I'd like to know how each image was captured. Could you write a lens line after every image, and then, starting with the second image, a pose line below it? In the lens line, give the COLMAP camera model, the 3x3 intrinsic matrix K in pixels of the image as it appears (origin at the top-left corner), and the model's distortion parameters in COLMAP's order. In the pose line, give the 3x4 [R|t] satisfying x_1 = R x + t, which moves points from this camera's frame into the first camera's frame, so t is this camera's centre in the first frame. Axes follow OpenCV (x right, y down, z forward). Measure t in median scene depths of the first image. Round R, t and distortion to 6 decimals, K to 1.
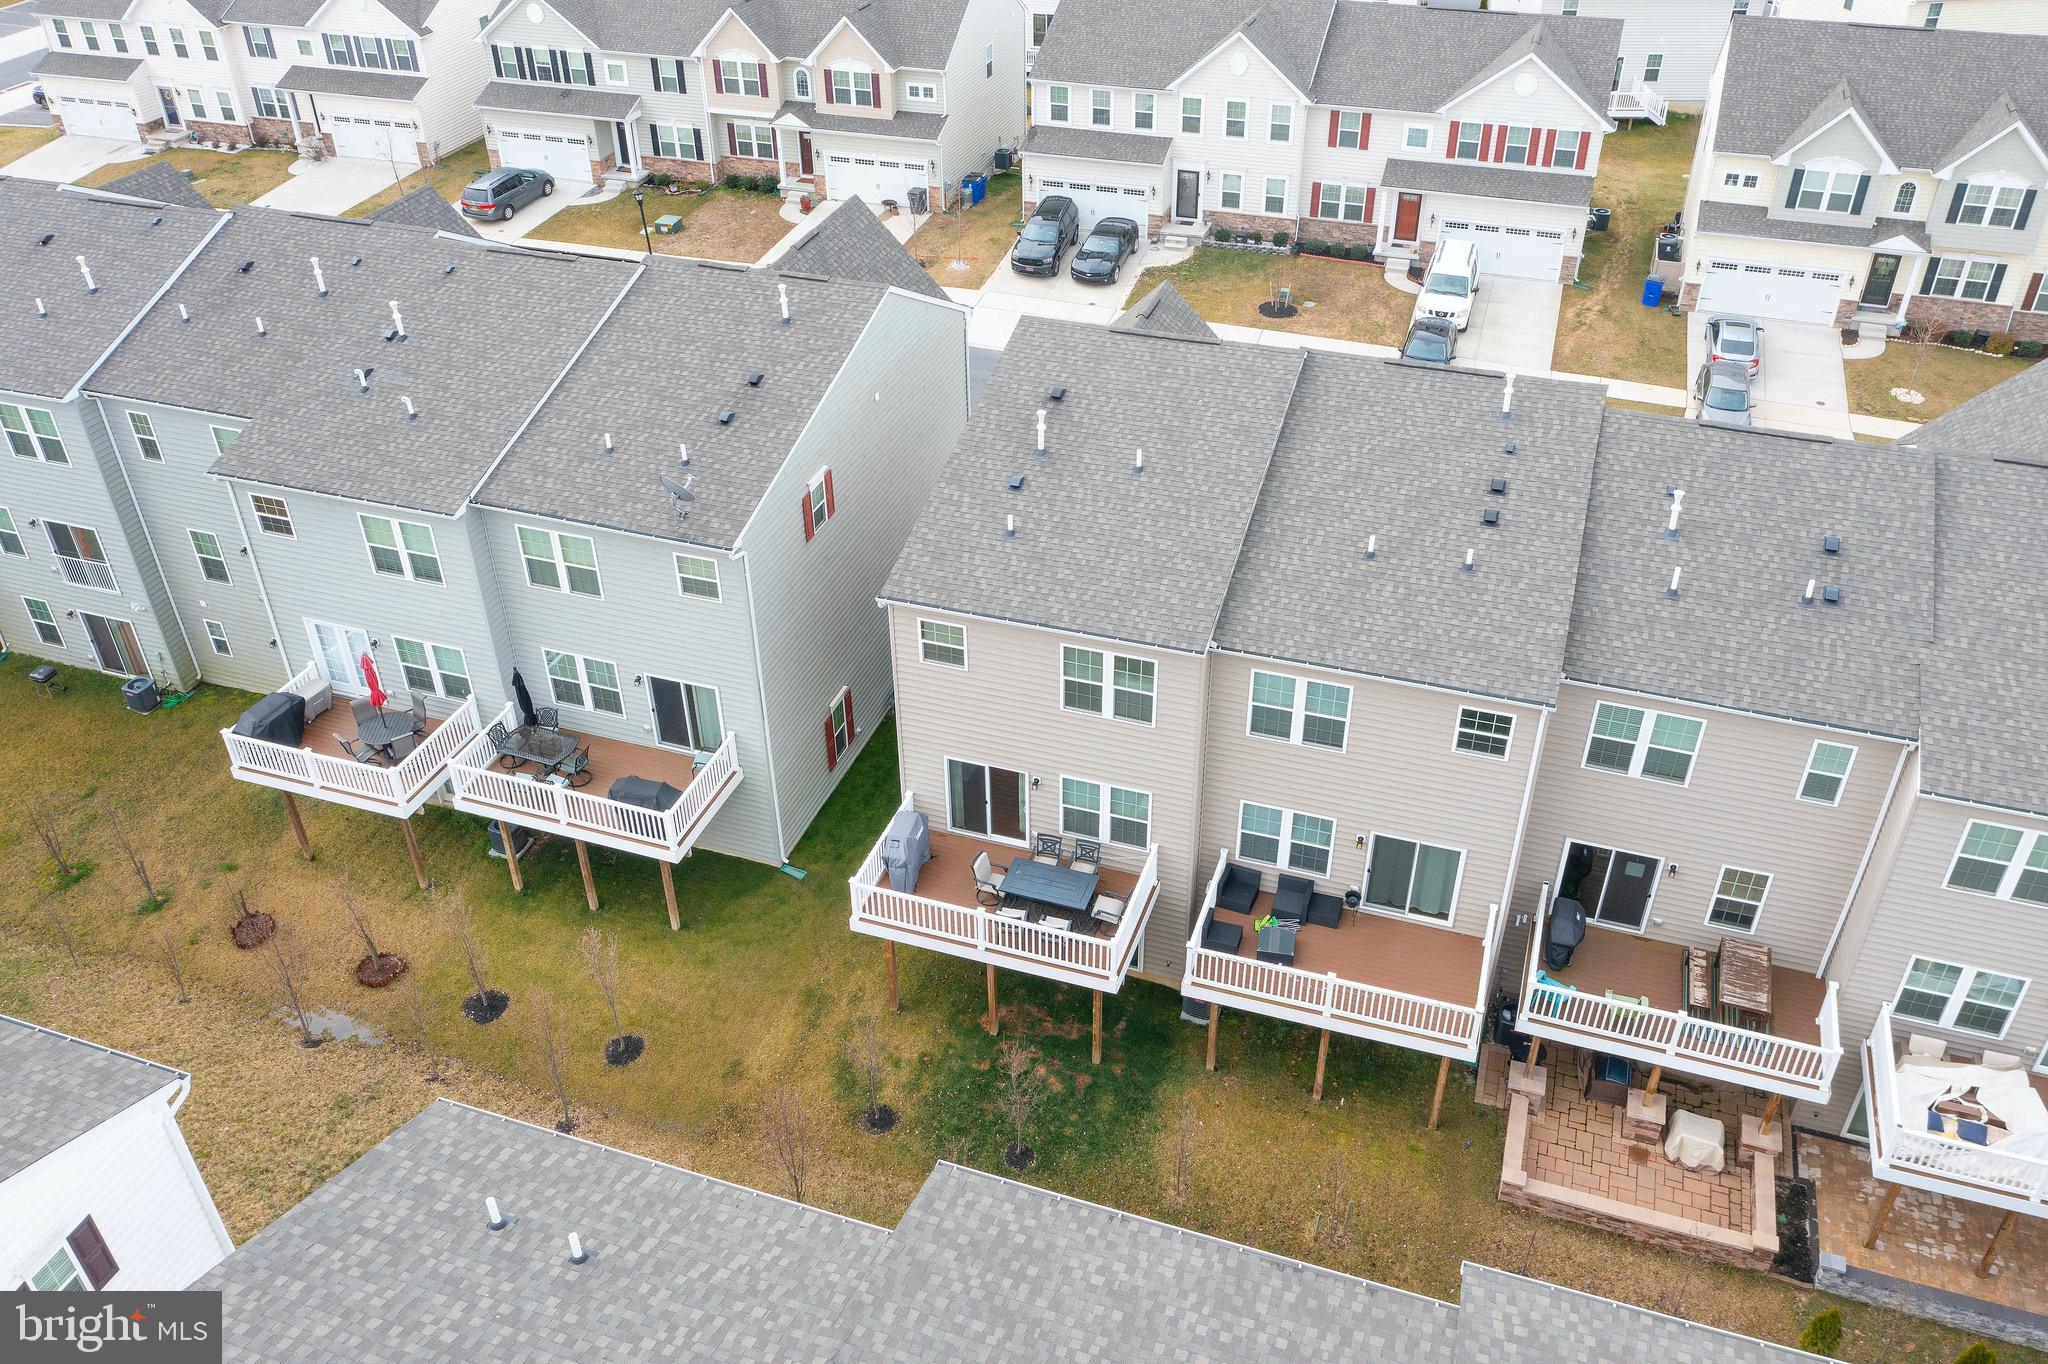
lens RADIAL K [[1635.2, 0, 1024.0], [0, 1635.2, 682.0], [0, 0, 1]] dist [-0.006497, 0.002703]
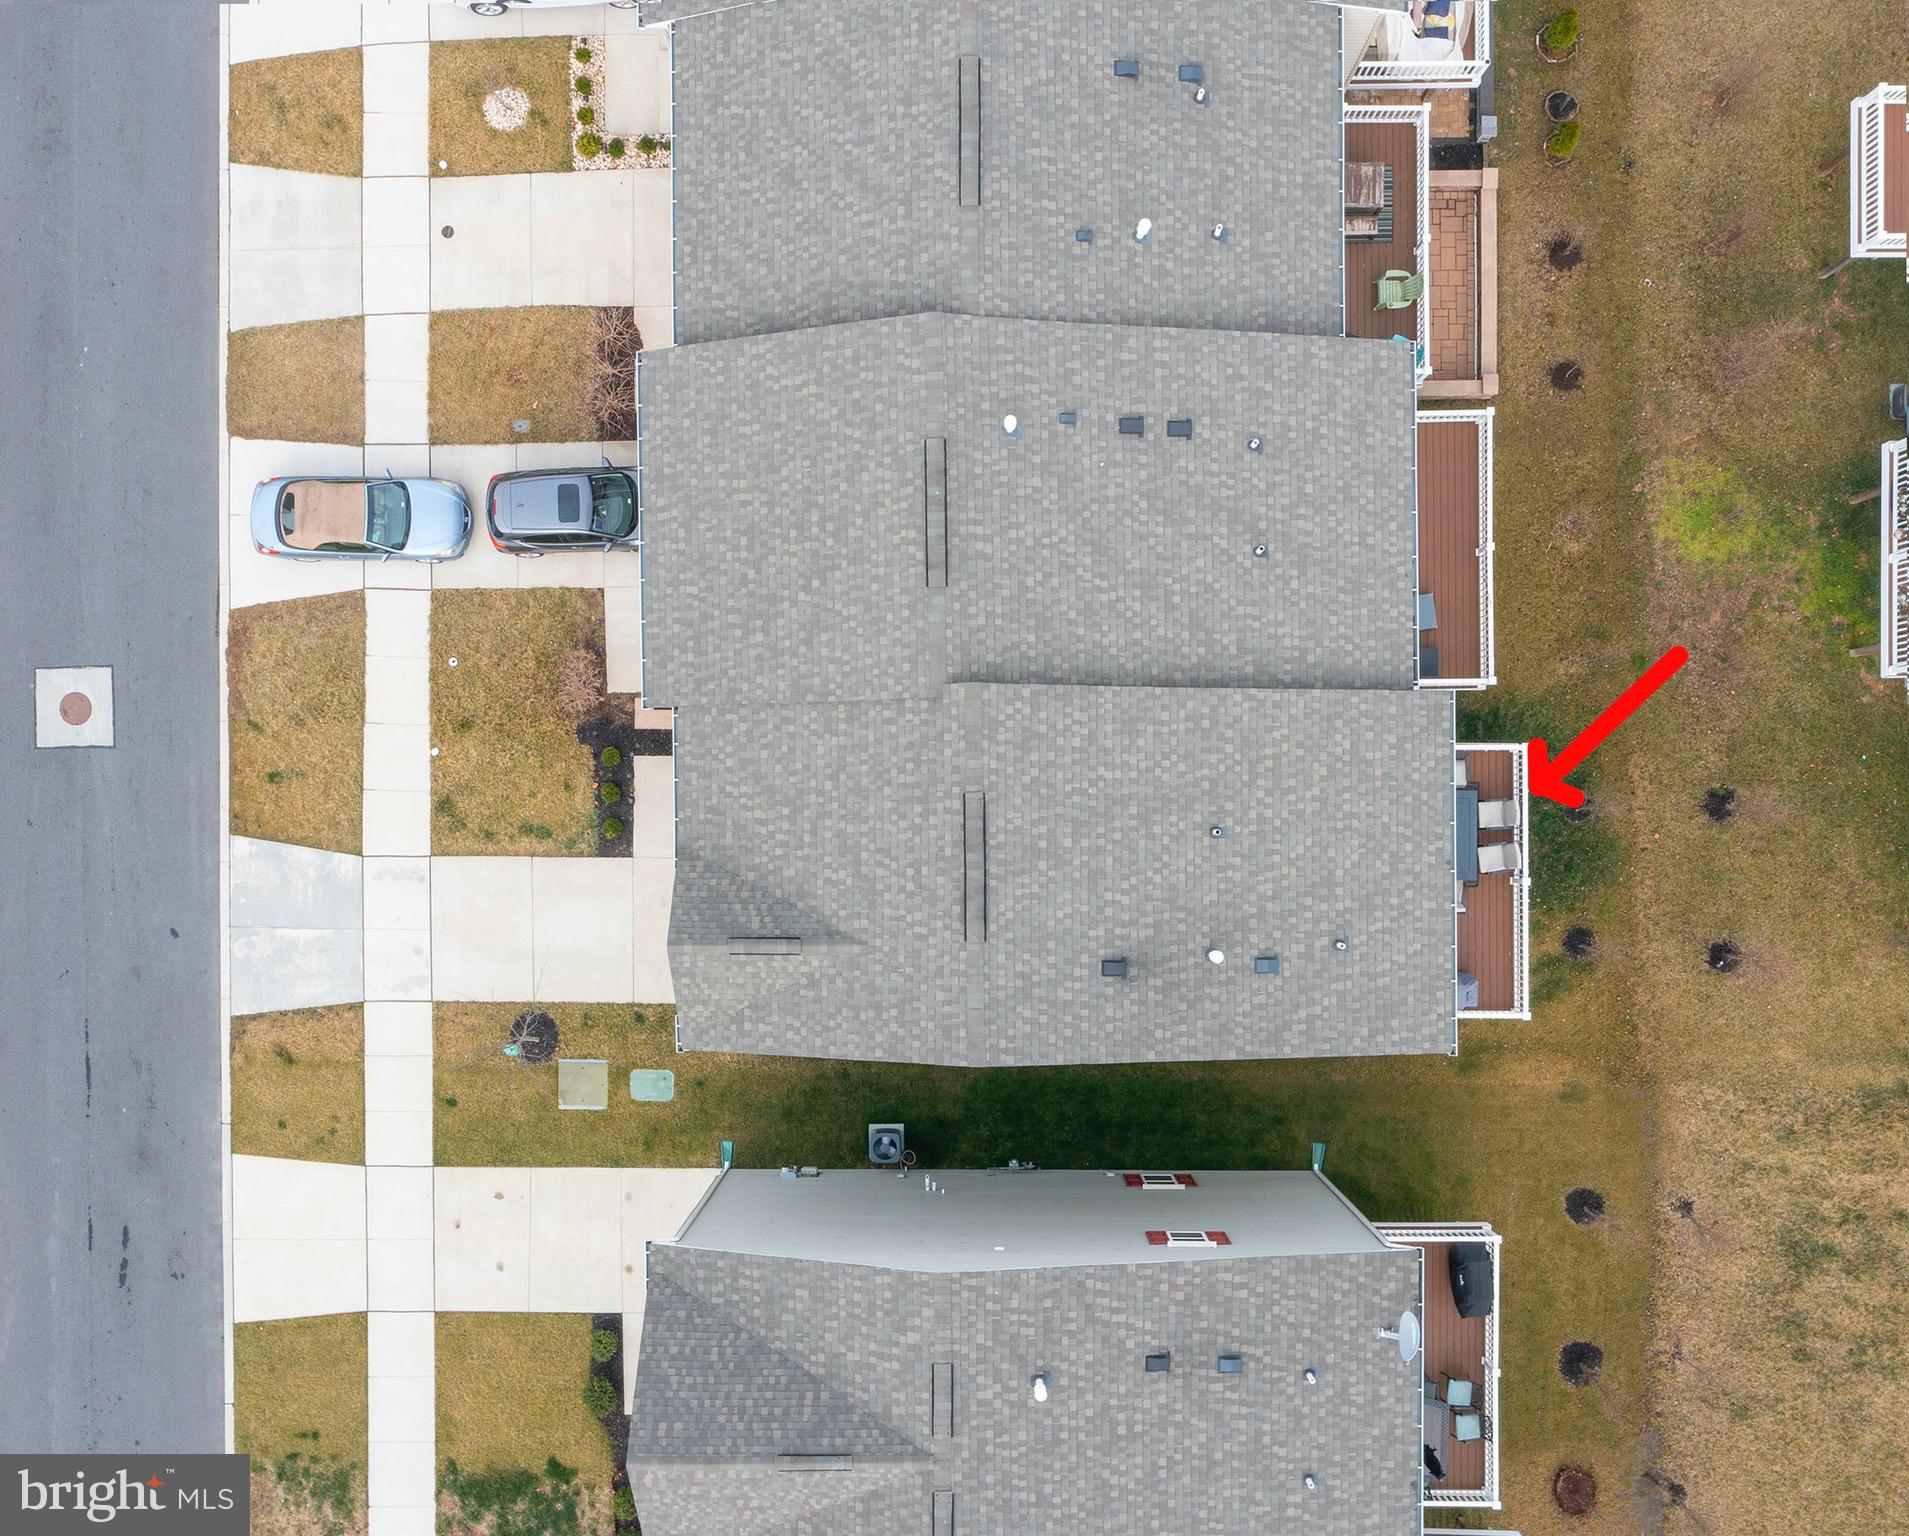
lens RADIAL K [[2124.8, 0, 915.1], [0, 2124.8, 858.3], [0, 0, 1]] dist [-0.006392, -0.010028]
pose [[-0.328881, -0.944338, 0.008000, 0.091075], [0.576308, -0.193983, 0.793877, -1.003895], [-0.748136, 0.265701, 0.608026, 0.411177]]
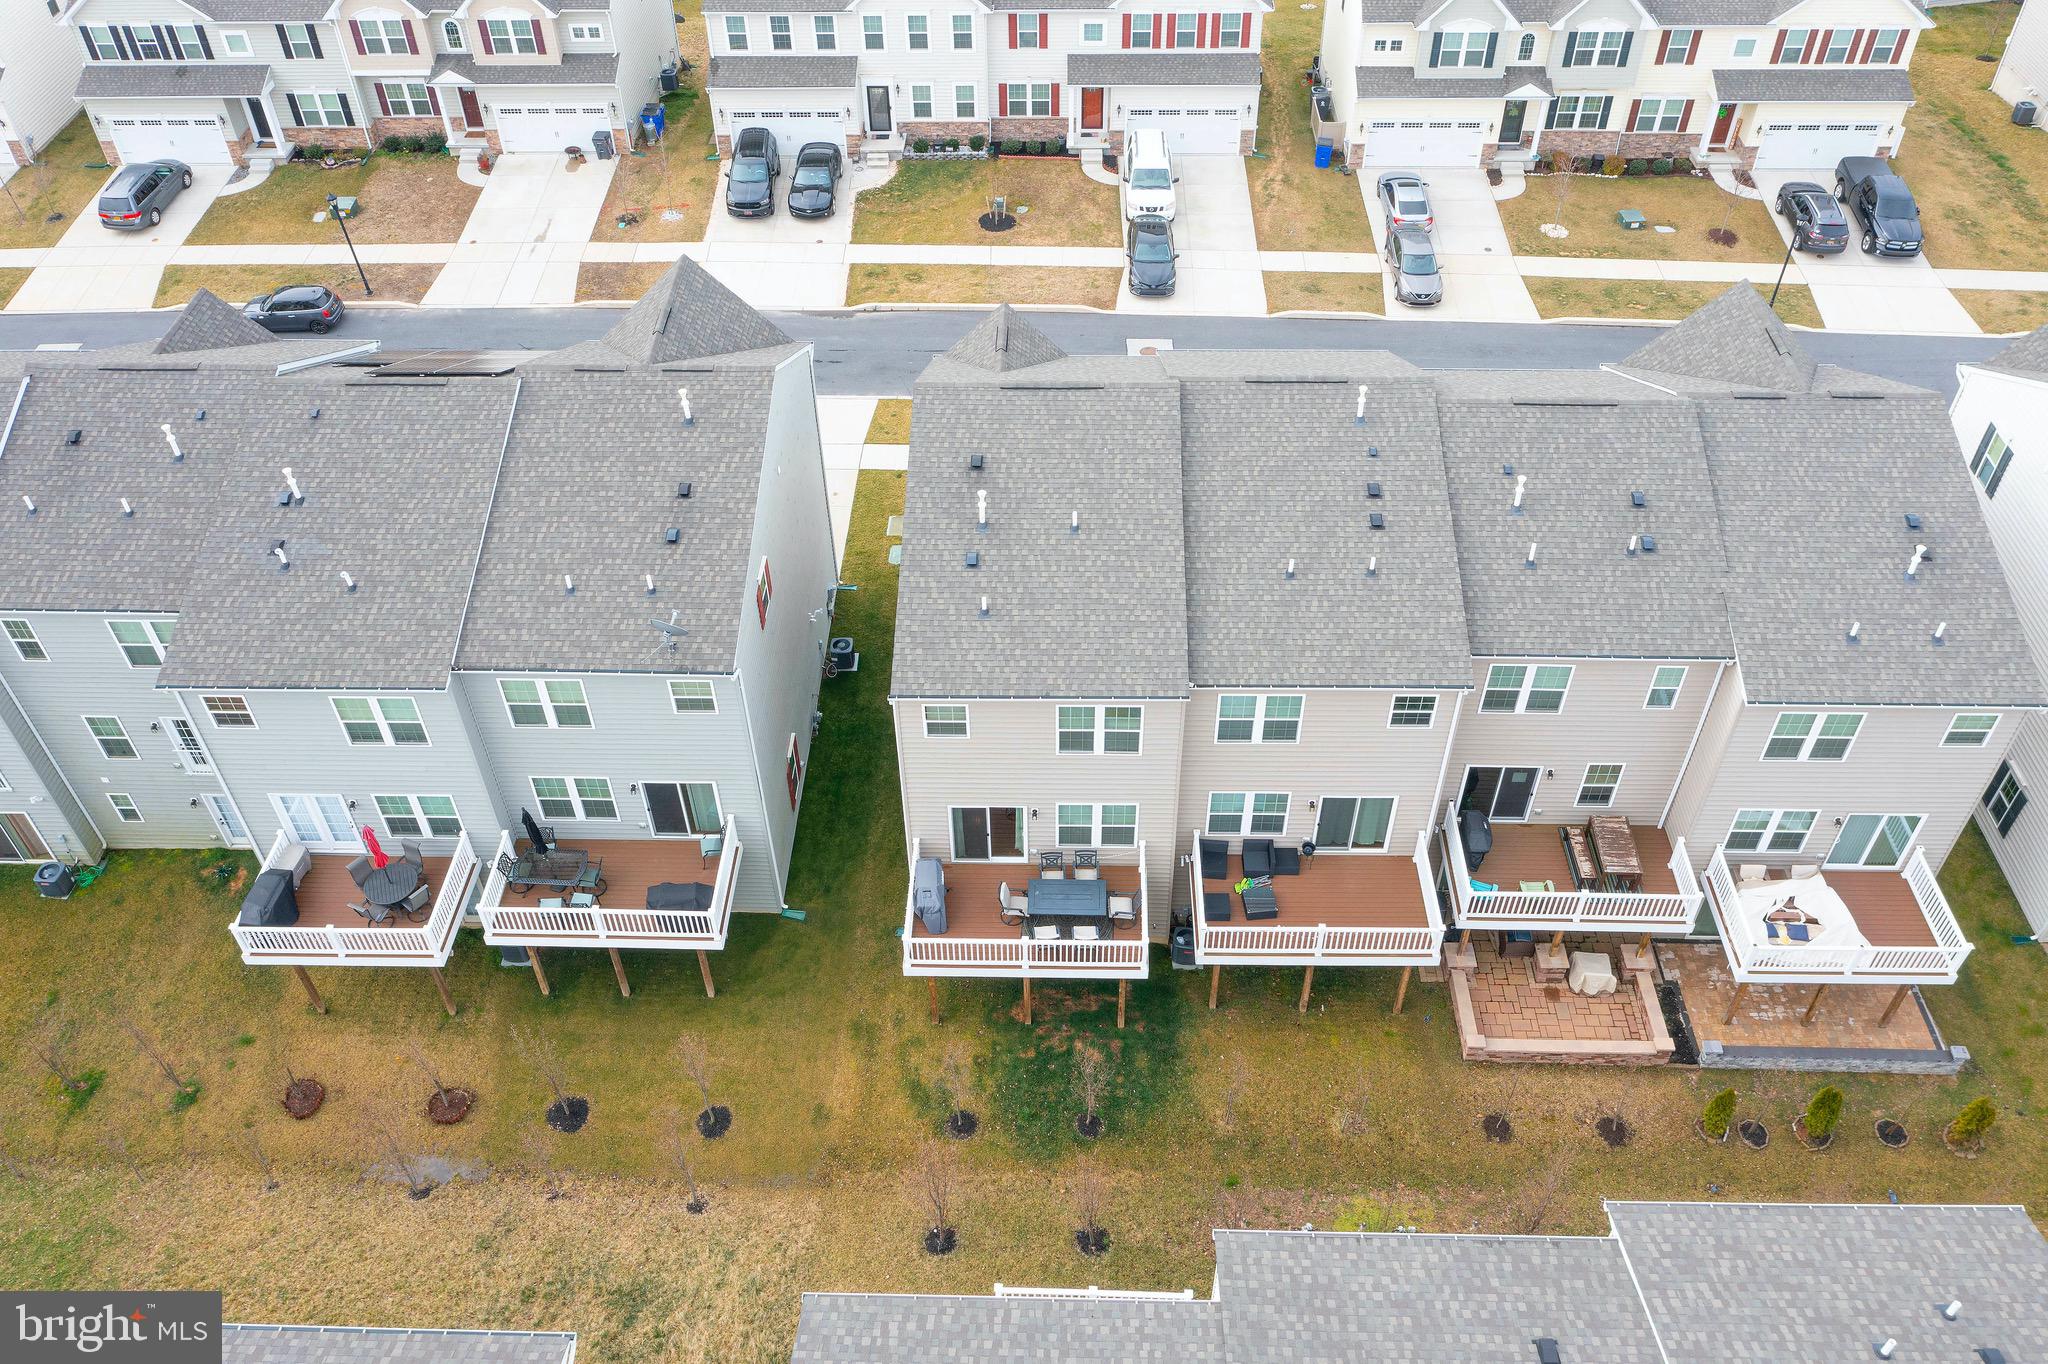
lens RADIAL K [[1635.2, 0, 1024.0], [0, 1635.2, 682.0], [0, 0, 1]] dist [-0.006497, 0.002703]
pose [[0.953362, -0.210048, 0.216750, -0.210391], [0.176391, 0.970459, 0.164609, -0.199906], [-0.244923, -0.118700, 0.962249, -0.081247]]
